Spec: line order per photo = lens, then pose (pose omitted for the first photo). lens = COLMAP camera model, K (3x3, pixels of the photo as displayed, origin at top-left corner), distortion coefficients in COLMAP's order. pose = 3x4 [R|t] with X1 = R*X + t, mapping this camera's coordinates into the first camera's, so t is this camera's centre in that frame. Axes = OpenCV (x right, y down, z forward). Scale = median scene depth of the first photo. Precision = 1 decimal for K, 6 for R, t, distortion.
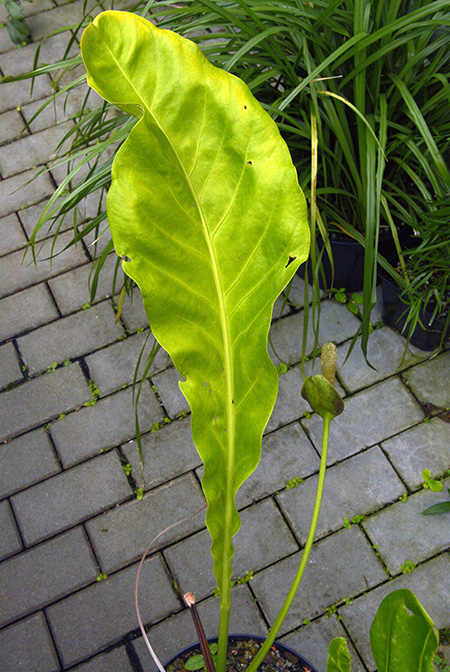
lens RADIAL K [[769.2, 0, 224.4], [0, 769.2, 335.7], [0, 0, 1]] dist [0.049188, 0.000000]
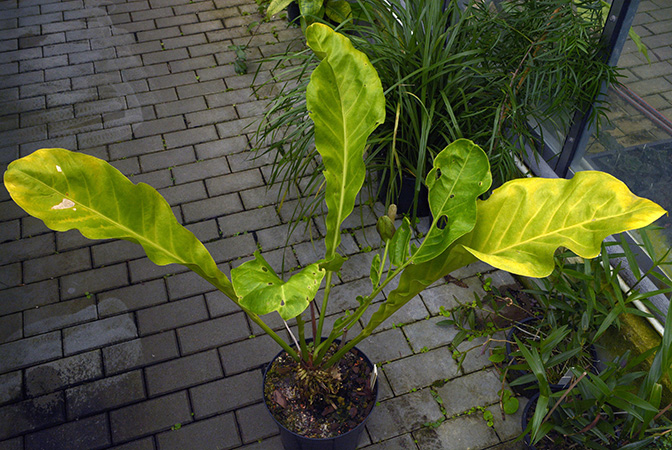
lens RADIAL K [[655.8, 0, 336.9], [0, 655.8, 225.4], [0, 0, 1]] dist [0.004339, 0.000000]
pose [[0.990861, 0.134431, -0.011096, 0.017900], [-0.133398, 0.964394, -0.228361, 0.447746], [-0.019998, 0.227754, 0.973513, -0.601212]]
